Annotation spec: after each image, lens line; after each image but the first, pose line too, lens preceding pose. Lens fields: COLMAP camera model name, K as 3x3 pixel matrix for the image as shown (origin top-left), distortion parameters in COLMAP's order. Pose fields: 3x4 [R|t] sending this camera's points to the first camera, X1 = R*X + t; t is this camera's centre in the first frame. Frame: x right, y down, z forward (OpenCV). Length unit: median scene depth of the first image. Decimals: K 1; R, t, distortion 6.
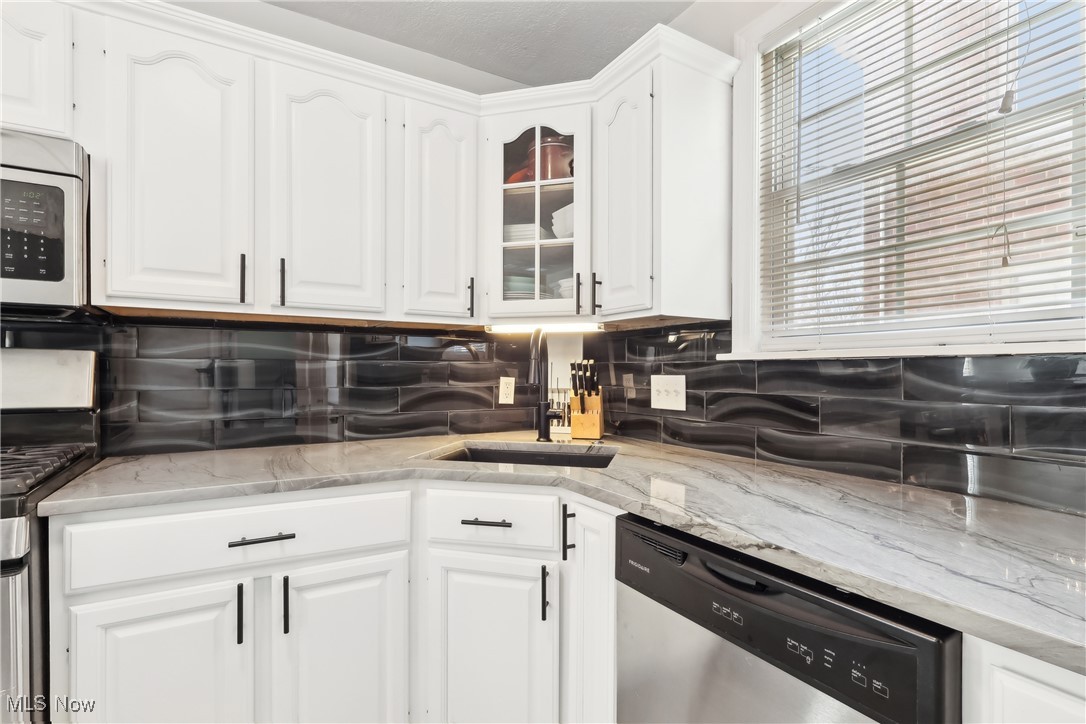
lens RADIAL K [[521.3, 0, 544.2], [0, 521.3, 372.4], [0, 0, 1]] dist [-0.002695, 0.000873]
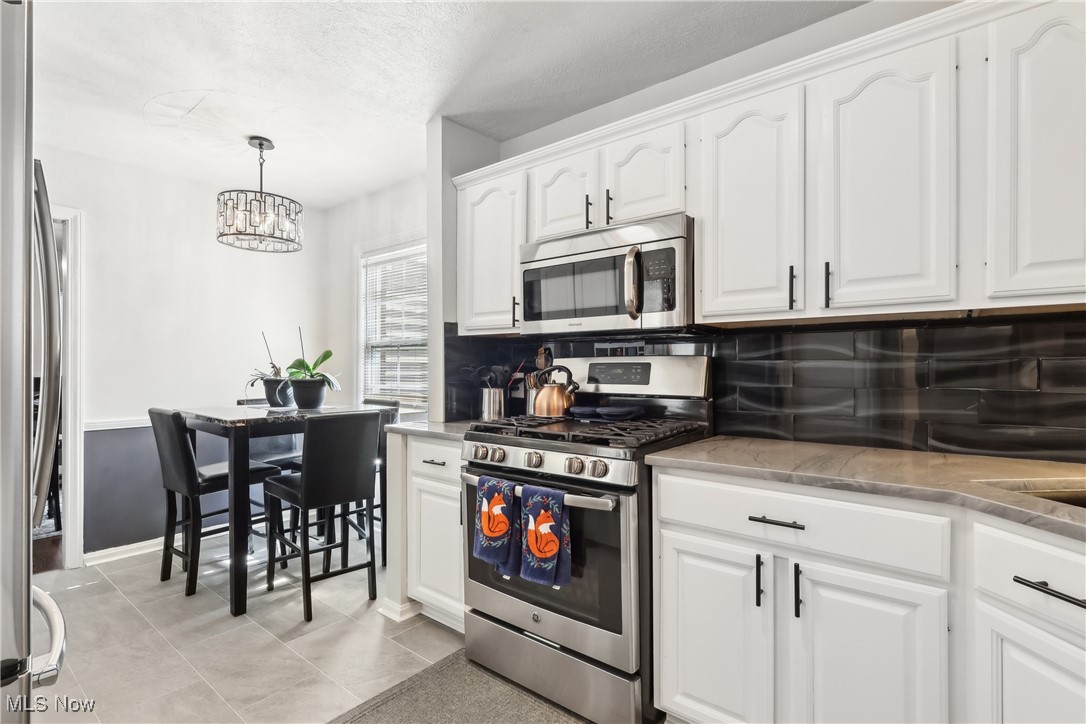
lens RADIAL K [[521.3, 0, 544.2], [0, 521.3, 365.2], [0, 0, 1]] dist [-0.002695, 0.000873]
pose [[0.345642, -0.008337, -0.938329, 0.290181], [-0.000741, 0.999958, -0.009157, -0.004679], [0.938366, 0.003860, 0.345622, 0.124037]]
